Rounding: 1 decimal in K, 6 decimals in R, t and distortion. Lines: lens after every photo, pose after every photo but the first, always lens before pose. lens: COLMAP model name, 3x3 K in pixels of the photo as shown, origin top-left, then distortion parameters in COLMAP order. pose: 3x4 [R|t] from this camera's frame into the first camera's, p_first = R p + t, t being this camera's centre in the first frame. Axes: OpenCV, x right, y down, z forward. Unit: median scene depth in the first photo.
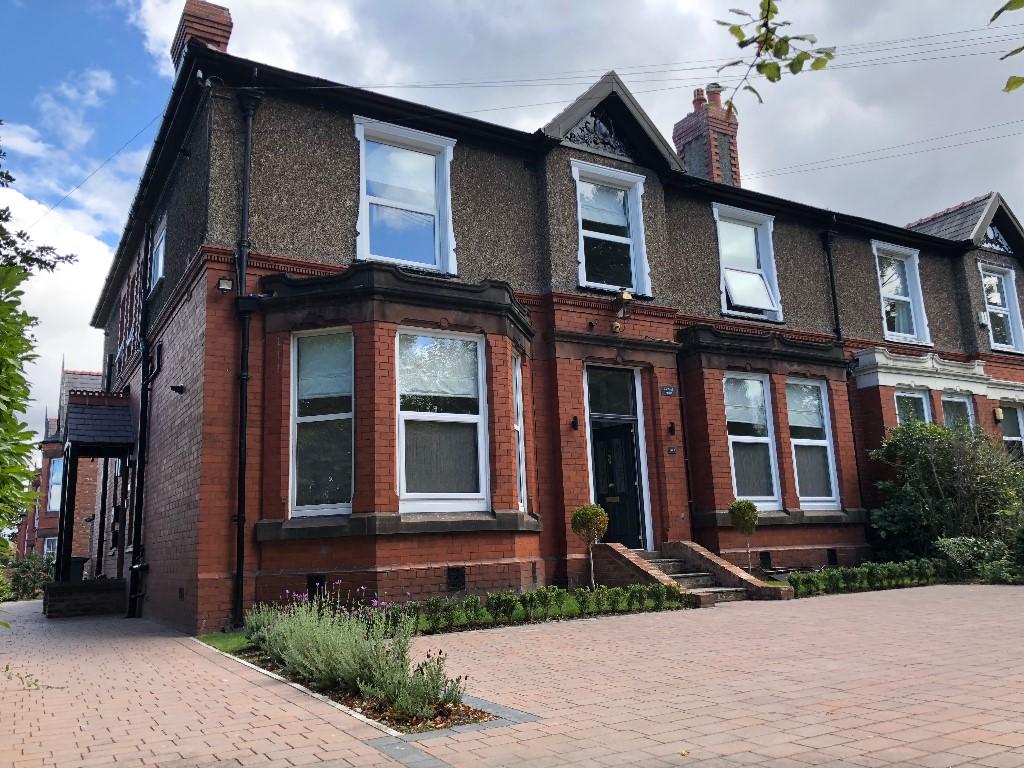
lens RADIAL K [[816.7, 0, 512.0], [0, 816.7, 384.0], [0, 0, 1]] dist [0.085500, -0.077968]
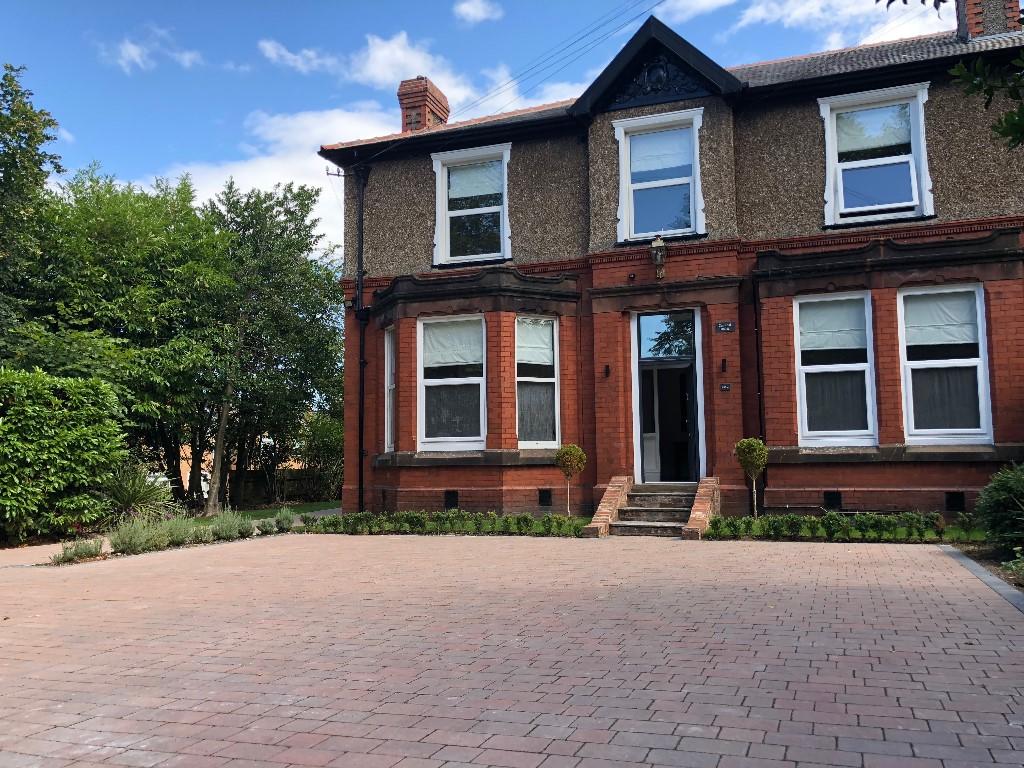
lens RADIAL K [[846.3, 0, 512.0], [0, 846.3, 384.0], [0, 0, 1]] dist [0.079048, -0.092107]
pose [[0.648337, -0.044980, -0.760024, 0.853305], [0.131856, 0.989802, 0.053901, -0.013530], [0.749849, -0.135160, 0.647656, 0.142413]]
